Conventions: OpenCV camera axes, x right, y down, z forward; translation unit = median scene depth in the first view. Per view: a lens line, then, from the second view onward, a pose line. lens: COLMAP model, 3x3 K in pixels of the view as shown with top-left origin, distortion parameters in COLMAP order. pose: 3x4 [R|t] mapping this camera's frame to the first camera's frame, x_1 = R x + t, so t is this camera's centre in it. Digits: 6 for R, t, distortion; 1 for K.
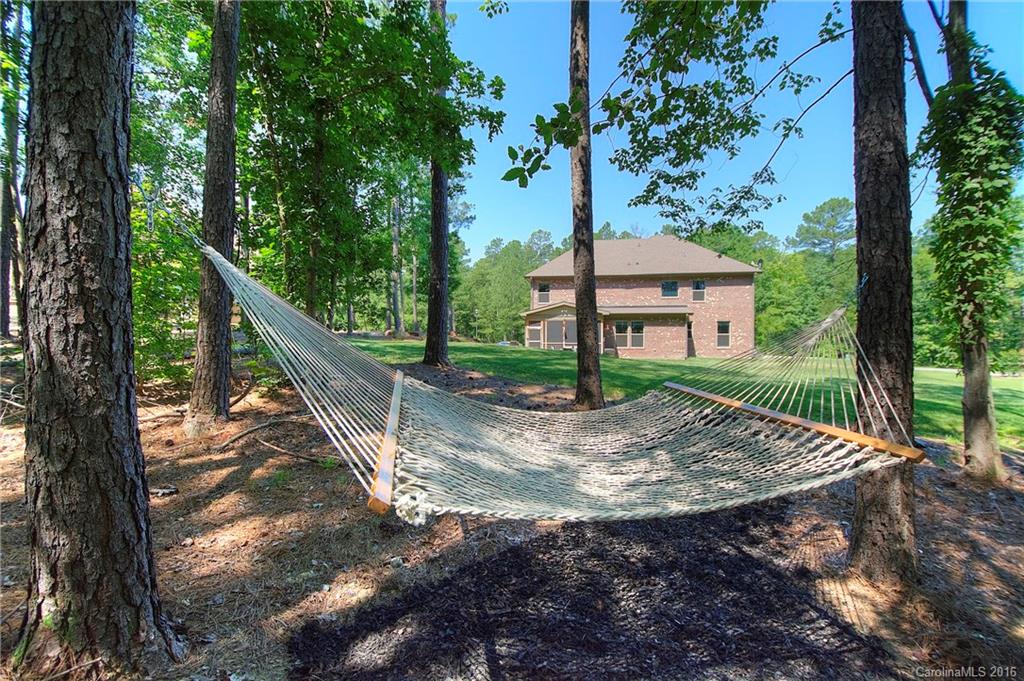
lens RADIAL K [[457.9, 0, 510.6], [0, 457.9, 344.6], [0, 0, 1]] dist [0.016002, -0.023050]
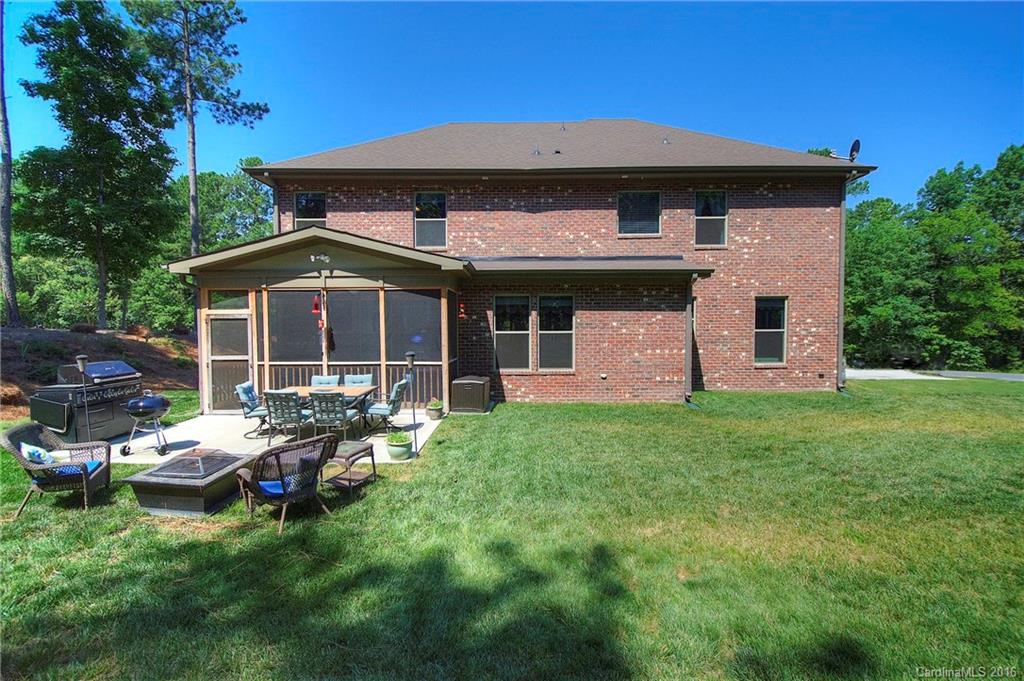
lens RADIAL K [[457.9, 0, 510.6], [0, 457.9, 344.6], [0, 0, 1]] dist [0.016002, -0.023050]
pose [[0.990440, -0.008827, 0.137661, 0.190327], [0.005813, 0.999735, 0.022279, -0.020739], [-0.137821, -0.021266, 0.990229, 0.644297]]
